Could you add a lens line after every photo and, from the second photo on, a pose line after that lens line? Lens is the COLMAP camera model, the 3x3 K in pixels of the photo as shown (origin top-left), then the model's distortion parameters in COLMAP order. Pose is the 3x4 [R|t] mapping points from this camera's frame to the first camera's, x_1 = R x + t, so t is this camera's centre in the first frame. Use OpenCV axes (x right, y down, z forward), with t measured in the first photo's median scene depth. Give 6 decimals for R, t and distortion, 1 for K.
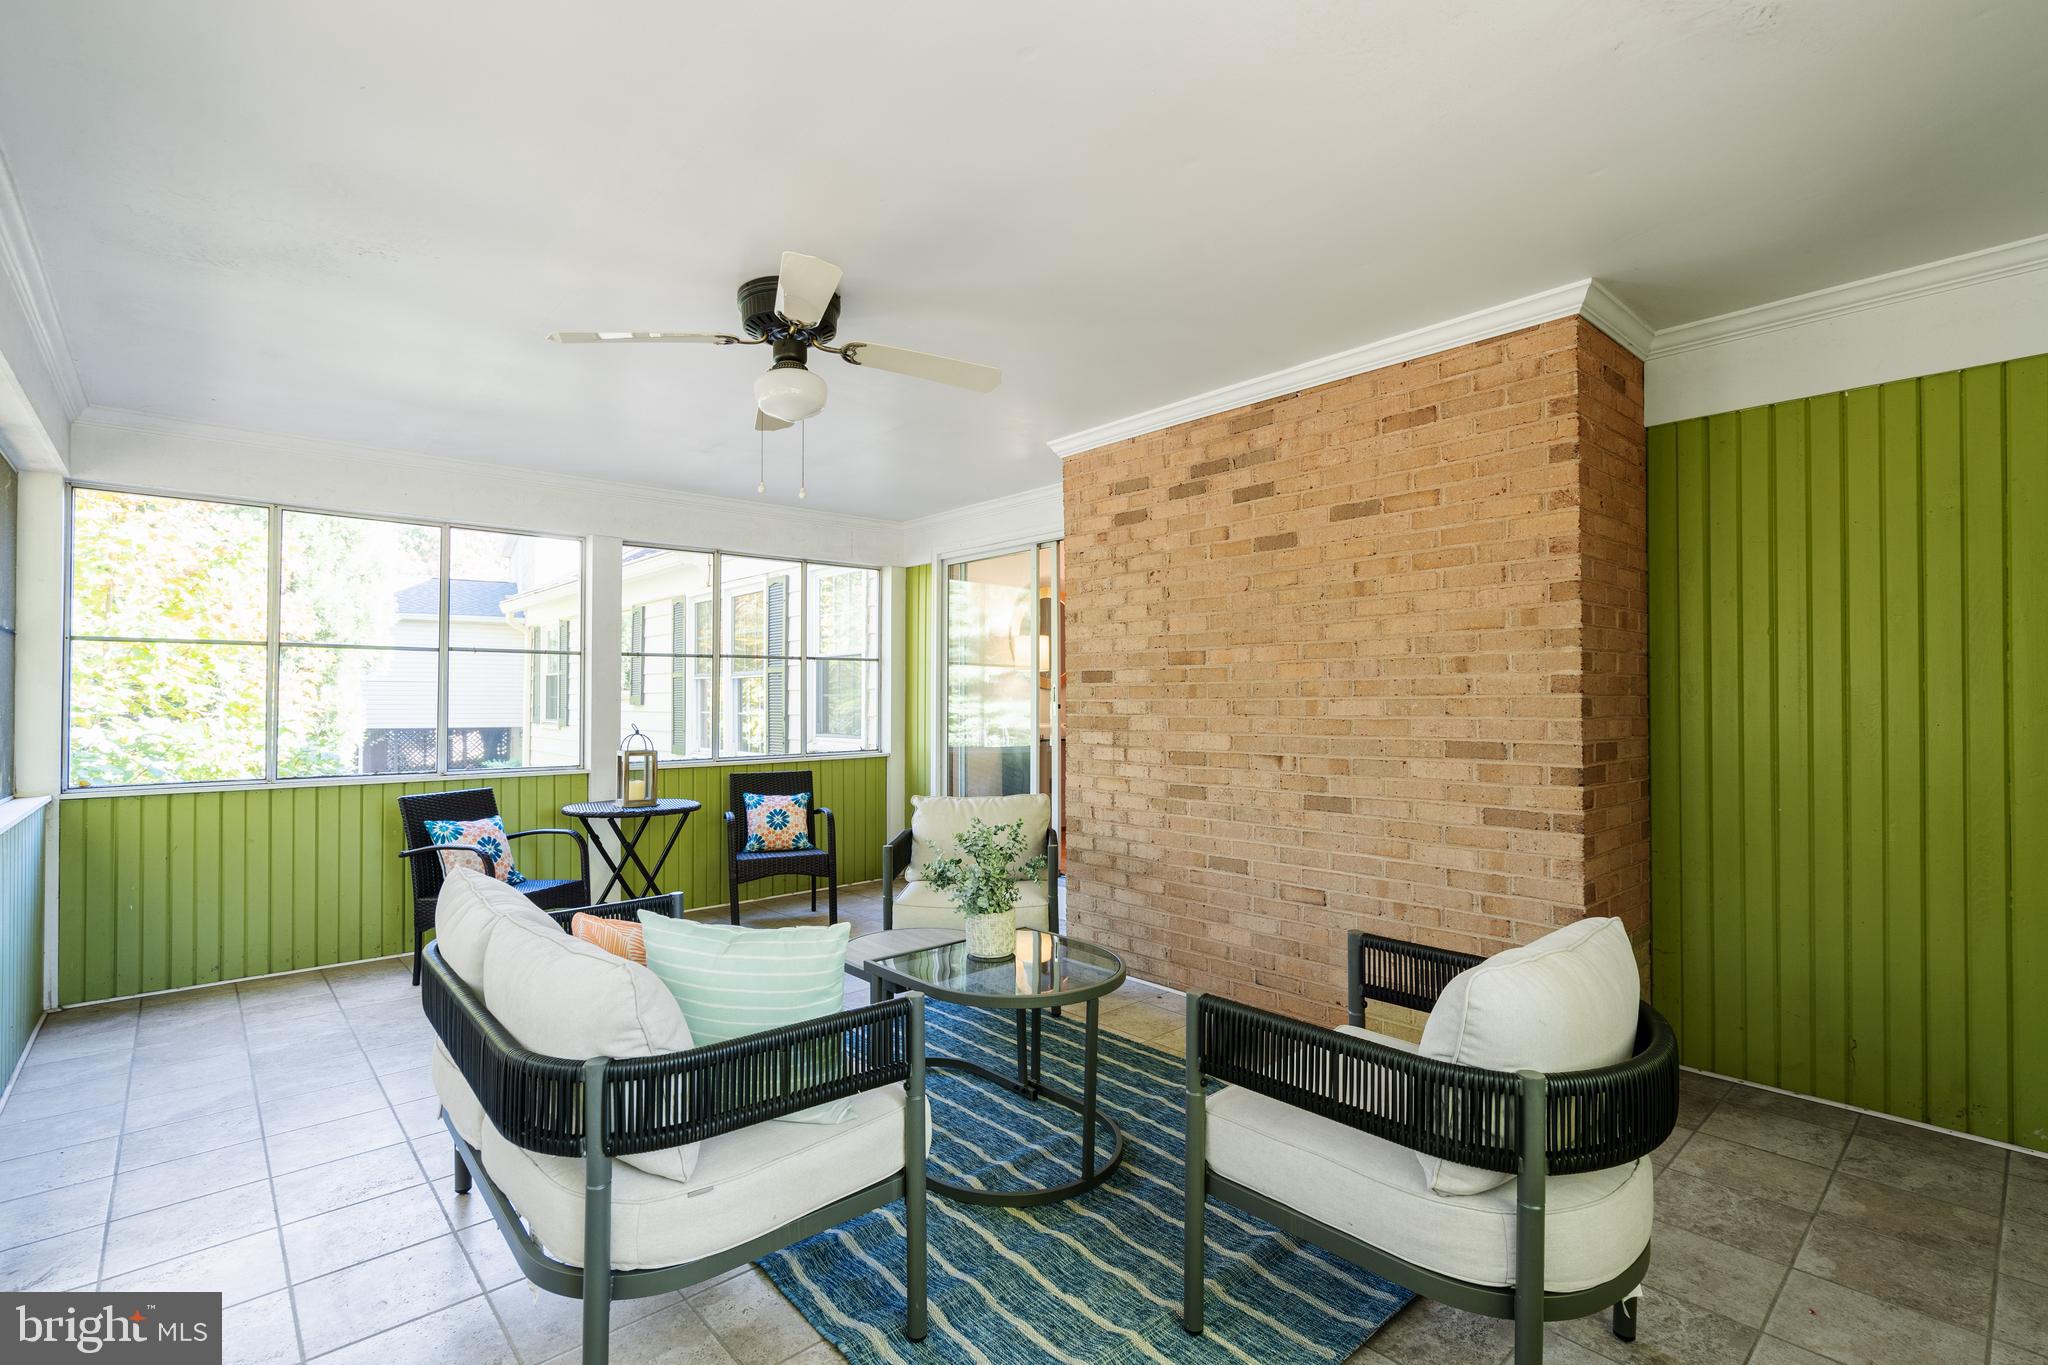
lens RADIAL K [[935.6, 0, 1028.8], [0, 935.6, 693.4], [0, 0, 1]] dist [-0.003507, 0.000104]
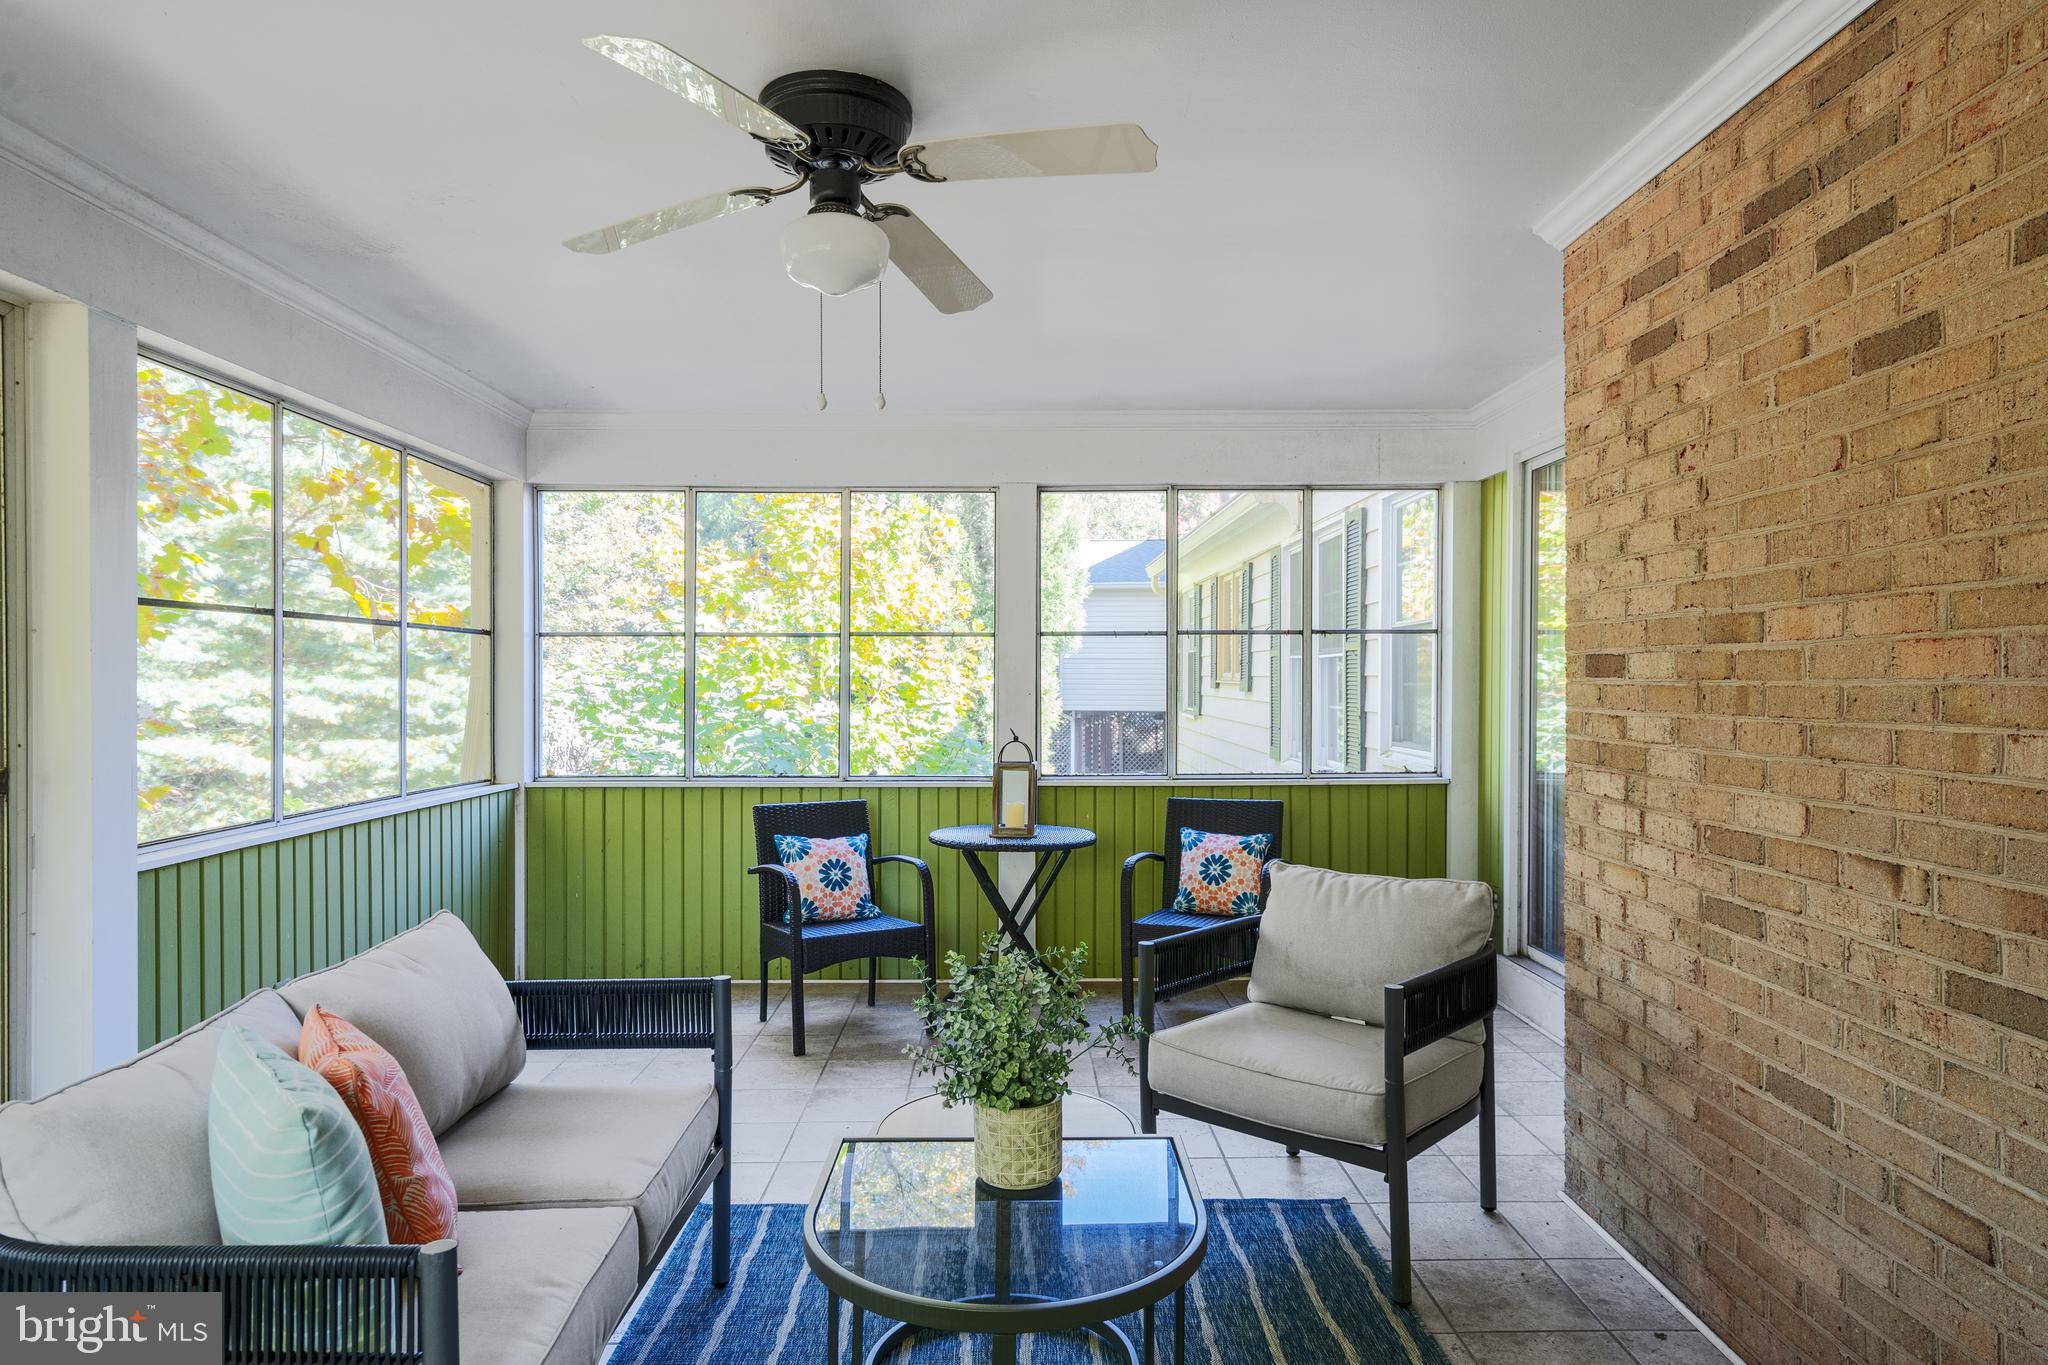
lens RADIAL K [[1237.4, 0, 1027.9], [0, 1237.4, 693.8], [0, 0, 1]] dist [0.019320, -0.002020]
pose [[0.752895, 0.010775, -0.658052, 0.308203], [0.002978, 0.999800, 0.019778, -0.018343], [0.658134, -0.016850, 0.752712, 0.302366]]
